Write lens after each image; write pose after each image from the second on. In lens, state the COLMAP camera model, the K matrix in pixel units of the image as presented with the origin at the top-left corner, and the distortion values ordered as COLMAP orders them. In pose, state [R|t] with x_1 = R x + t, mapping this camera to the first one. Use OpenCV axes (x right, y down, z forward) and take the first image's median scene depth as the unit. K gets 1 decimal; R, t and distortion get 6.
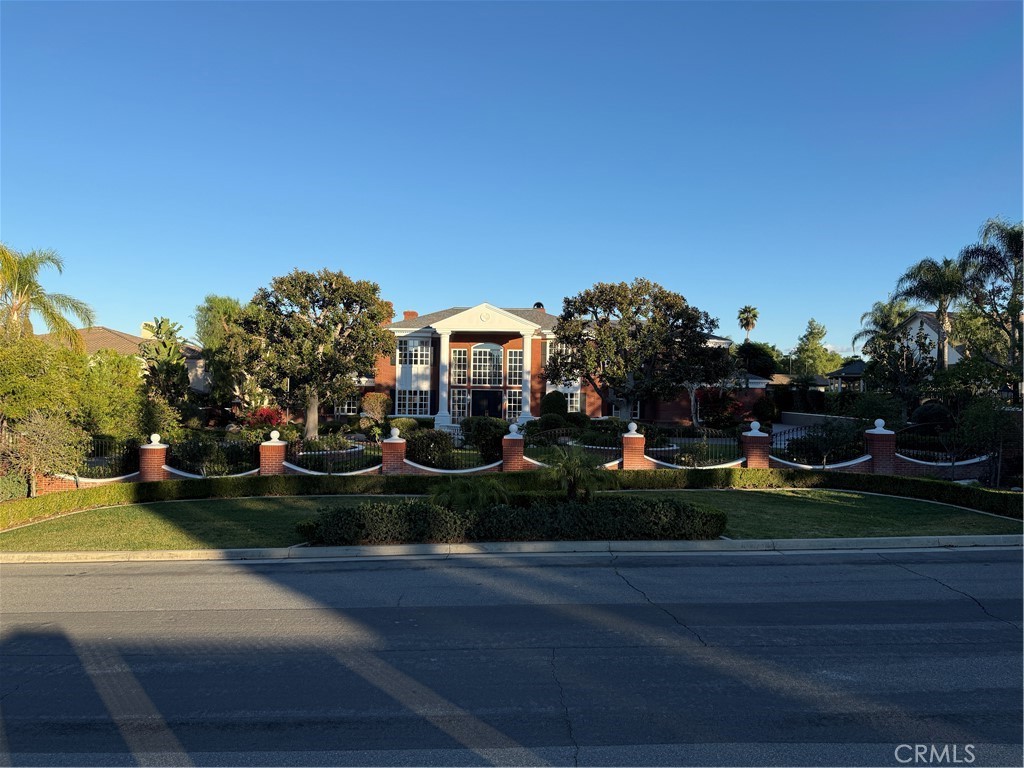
lens RADIAL K [[718.8, 0, 514.2], [0, 718.8, 378.5], [0, 0, 1]] dist [0.038146, -0.006379]
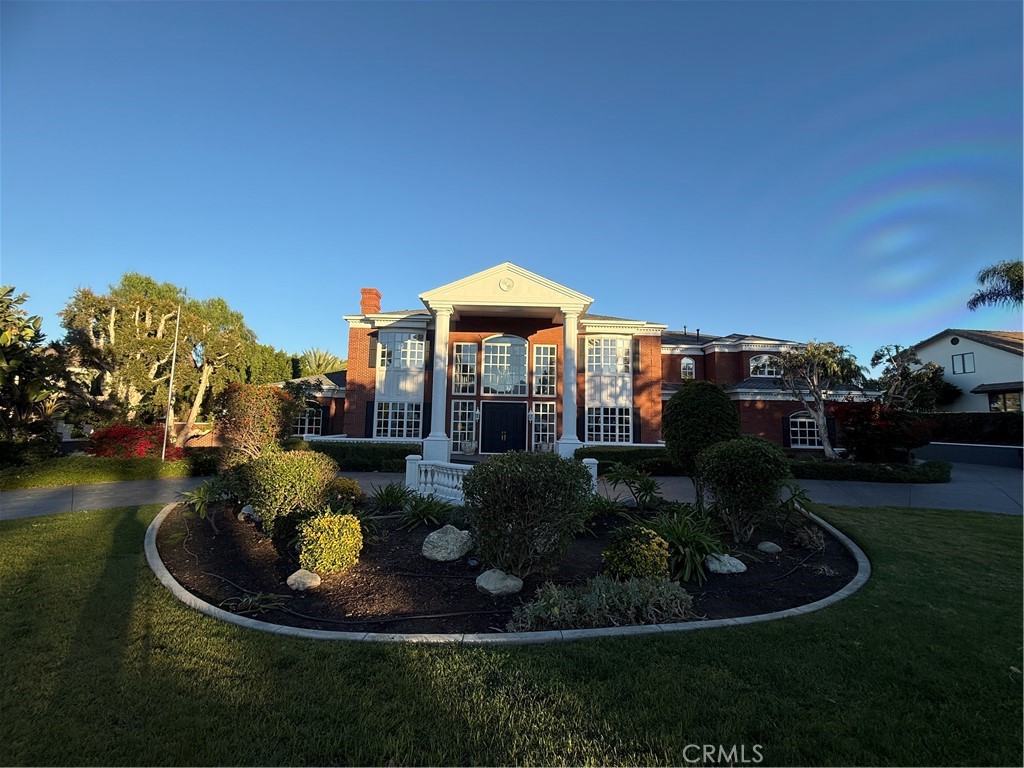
lens RADIAL K [[421.8, 0, 518.5], [0, 421.8, 382.9], [0, 0, 1]] dist [0.000936, 0.000336]
pose [[0.999299, 0.008267, 0.036506, -0.039001], [-0.005262, 0.996647, -0.081652, 0.030757], [-0.037058, 0.081403, 0.995992, 0.591481]]
